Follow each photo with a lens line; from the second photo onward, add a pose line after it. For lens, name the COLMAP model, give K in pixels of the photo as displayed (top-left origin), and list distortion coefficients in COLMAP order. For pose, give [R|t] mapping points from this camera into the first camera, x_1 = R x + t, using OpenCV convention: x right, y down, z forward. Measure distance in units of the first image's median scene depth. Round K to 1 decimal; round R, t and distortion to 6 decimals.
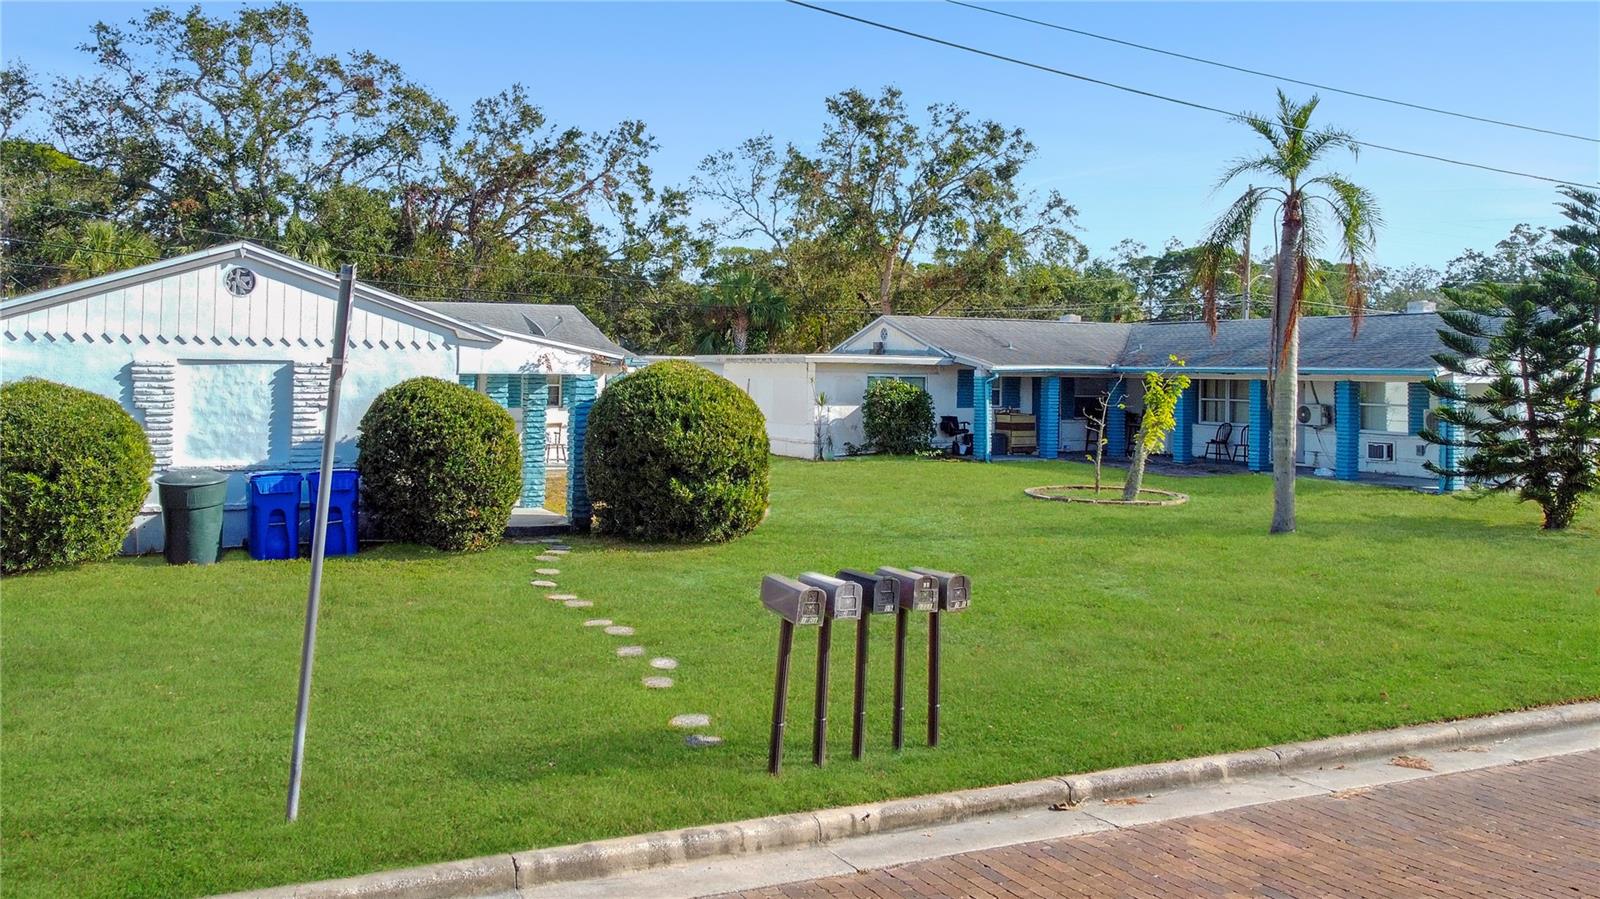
lens RADIAL K [[1281.6, 0, 727.7], [0, 1281.6, 359.0], [0, 0, 1]] dist [0.004335, 0.000531]
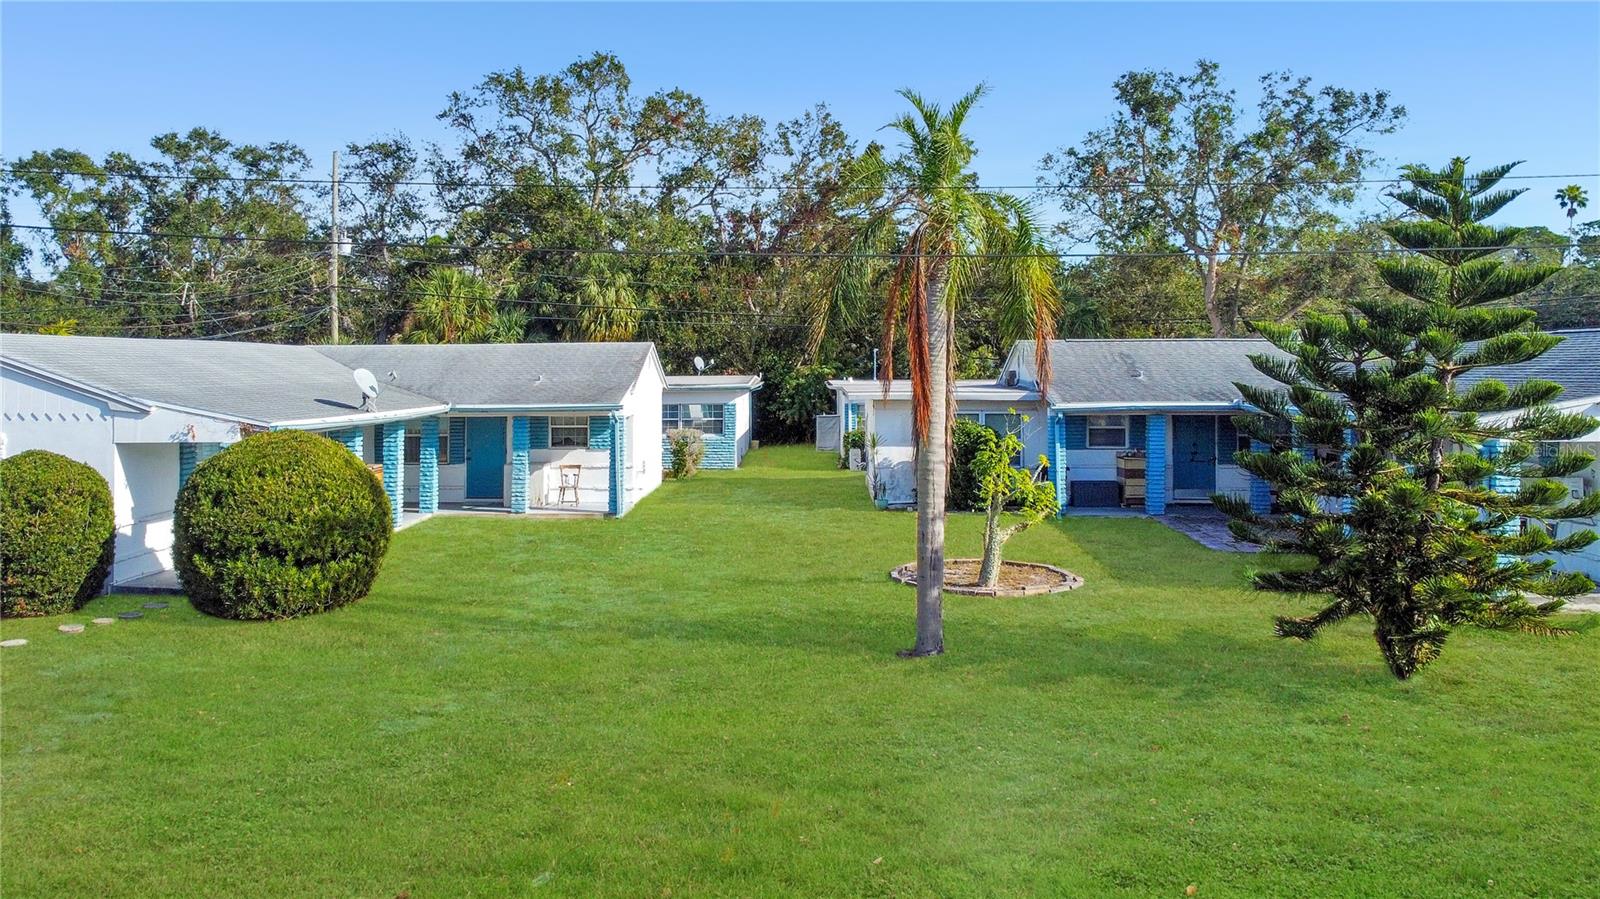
lens RADIAL K [[1281.6, 0, 727.7], [0, 1281.6, 359.0], [0, 0, 1]] dist [0.004335, 0.000531]
pose [[0.889098, -0.016887, -0.457405, 0.560529], [0.017253, 0.999845, -0.003378, -0.035054], [0.457391, -0.004888, 0.889252, 0.211164]]
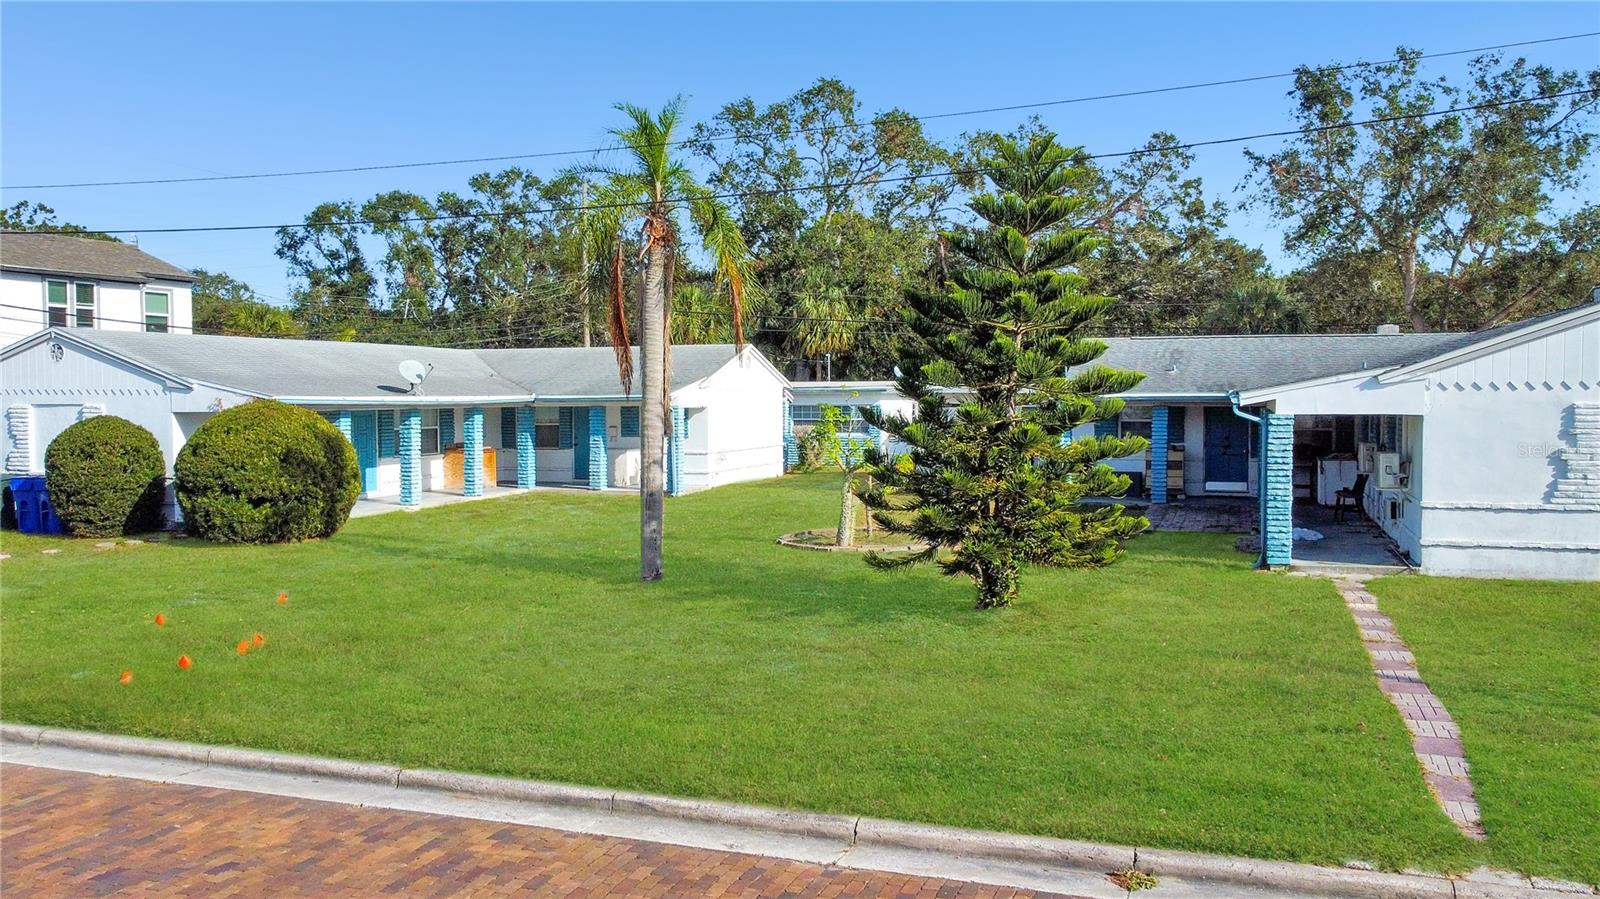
lens RADIAL K [[1260.3, 0, 800.0], [0, 1260.3, 449.5], [0, 0, 1]] dist [0.005190, -0.000630]
pose [[0.743564, 0.017423, -0.668437, 0.919084], [0.016728, 0.998863, 0.044643, 0.001630], [0.668455, -0.044376, 0.742428, 0.330359]]
